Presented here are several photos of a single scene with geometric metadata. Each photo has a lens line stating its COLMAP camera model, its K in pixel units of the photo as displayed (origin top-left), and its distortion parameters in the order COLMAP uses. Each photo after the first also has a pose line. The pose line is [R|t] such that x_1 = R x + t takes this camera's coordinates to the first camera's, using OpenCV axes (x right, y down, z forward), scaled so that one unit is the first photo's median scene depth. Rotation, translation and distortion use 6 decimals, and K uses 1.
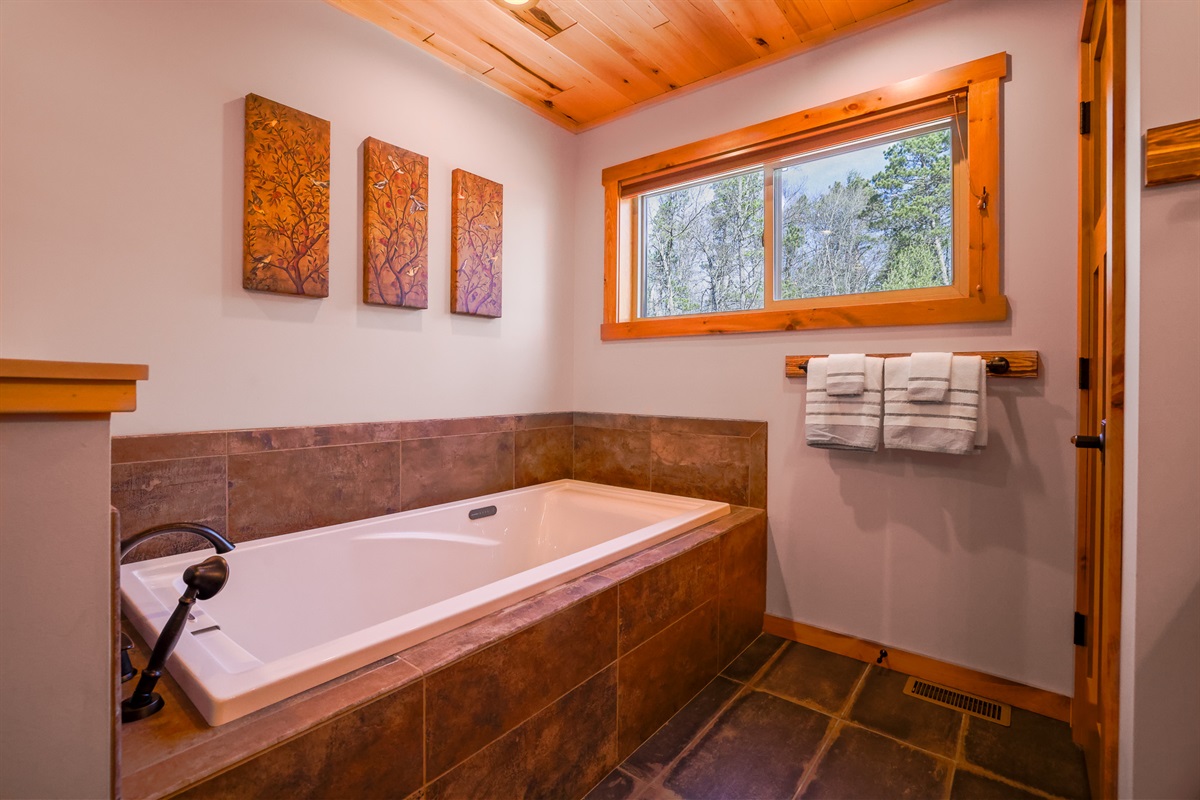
lens RADIAL K [[540.8, 0, 596.9], [0, 540.8, 383.2], [0, 0, 1]] dist [-0.049836, 0.020732]
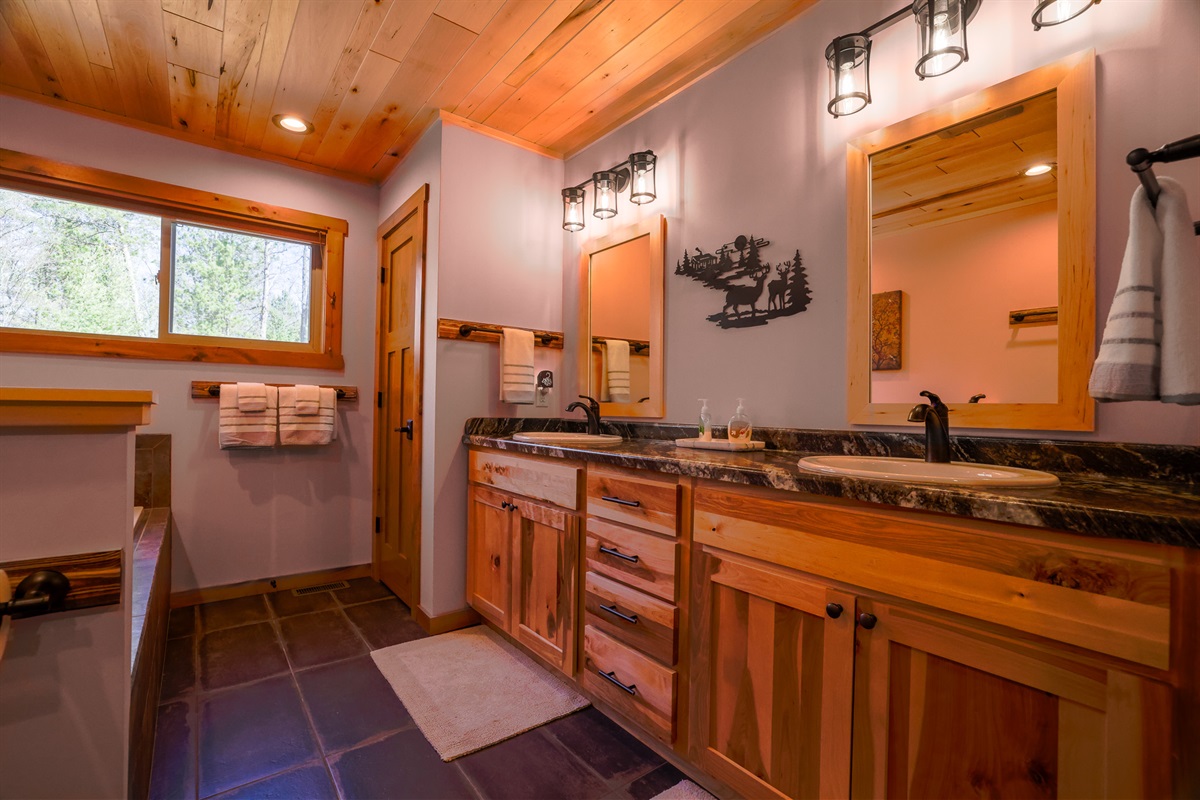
lens RADIAL K [[513.9, 0, 600.0], [0, 513.9, 400.0], [0, 0, 1]] dist [-0.039848, 0.015073]
pose [[0.209031, 0.011452, 0.977842, -0.701189], [-0.011124, 0.999895, -0.009332, -0.006482], [-0.977846, -0.008927, 0.209136, -0.212596]]
